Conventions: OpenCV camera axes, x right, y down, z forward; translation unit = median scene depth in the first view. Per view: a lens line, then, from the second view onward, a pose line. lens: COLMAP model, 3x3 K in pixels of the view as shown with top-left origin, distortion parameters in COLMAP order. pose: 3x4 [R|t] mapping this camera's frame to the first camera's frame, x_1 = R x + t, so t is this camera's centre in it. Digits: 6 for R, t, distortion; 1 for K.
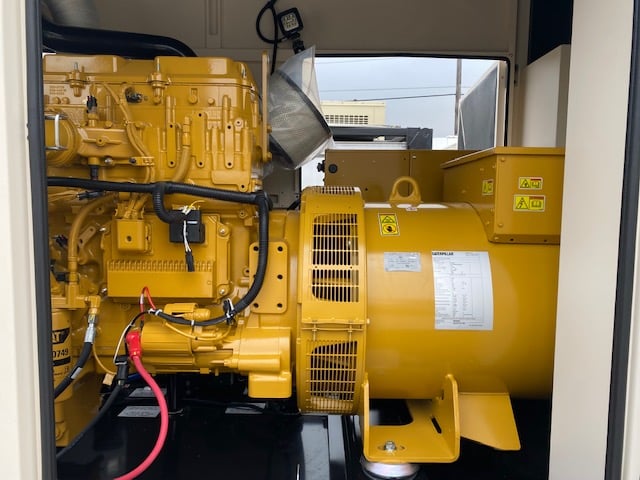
lens RADIAL K [[489.8, 0, 320.5], [0, 489.8, 250.2], [0, 0, 1]] dist [0.012365, -0.000251]
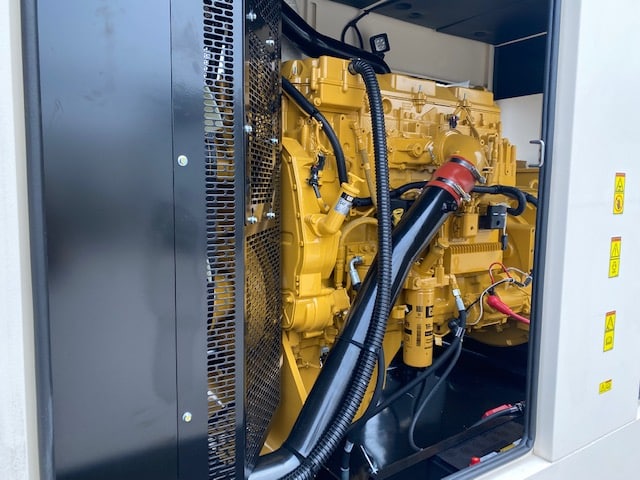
lens RADIAL K [[493.5, 0, 318.5], [0, 493.5, 239.1], [0, 0, 1]] dist [-0.002346, -0.004369]
pose [[0.835197, -0.053325, 0.547359, -1.456549], [0.044605, 0.998577, 0.029223, -0.051387], [-0.548139, 0.000008, 0.836387, 0.122957]]
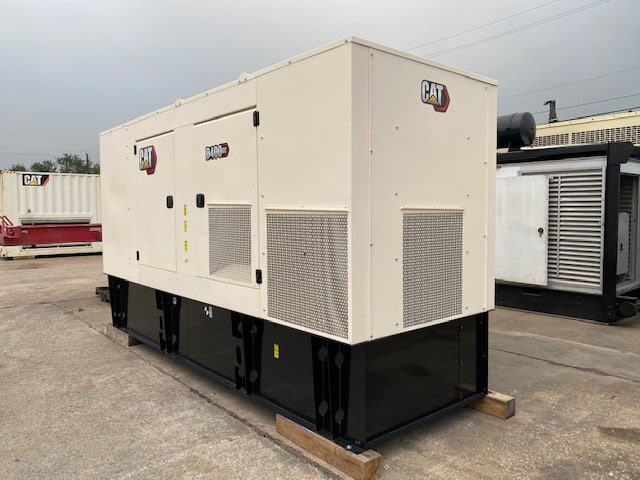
lens RADIAL K [[493.5, 0, 318.5], [0, 493.5, 239.1], [0, 0, 1]] dist [-0.002346, -0.004369]
pose [[0.644455, 0.029603, -0.764069, 2.753964], [-0.054564, 0.998483, -0.007337, 0.096486], [0.762693, 0.046419, 0.645093, -0.956702]]
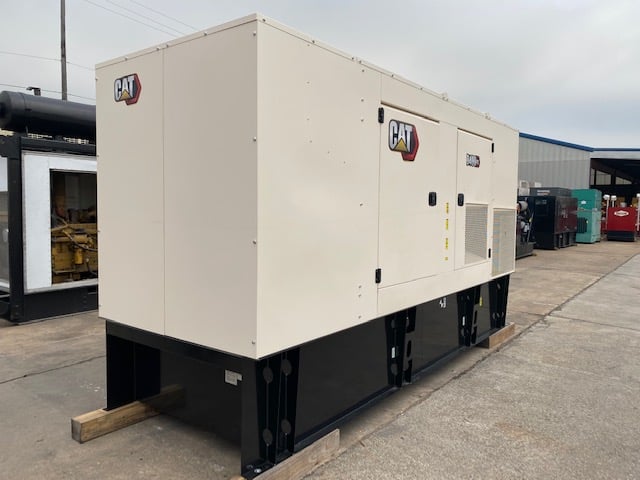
lens RADIAL K [[493.5, 0, 318.5], [0, 493.5, 239.1], [0, 0, 1]] dist [-0.002346, -0.004369]
pose [[0.617565, -0.060989, 0.784152, -3.792823], [0.072834, 0.997140, 0.020194, -0.000324], [-0.783141, 0.044642, 0.620240, -0.872108]]
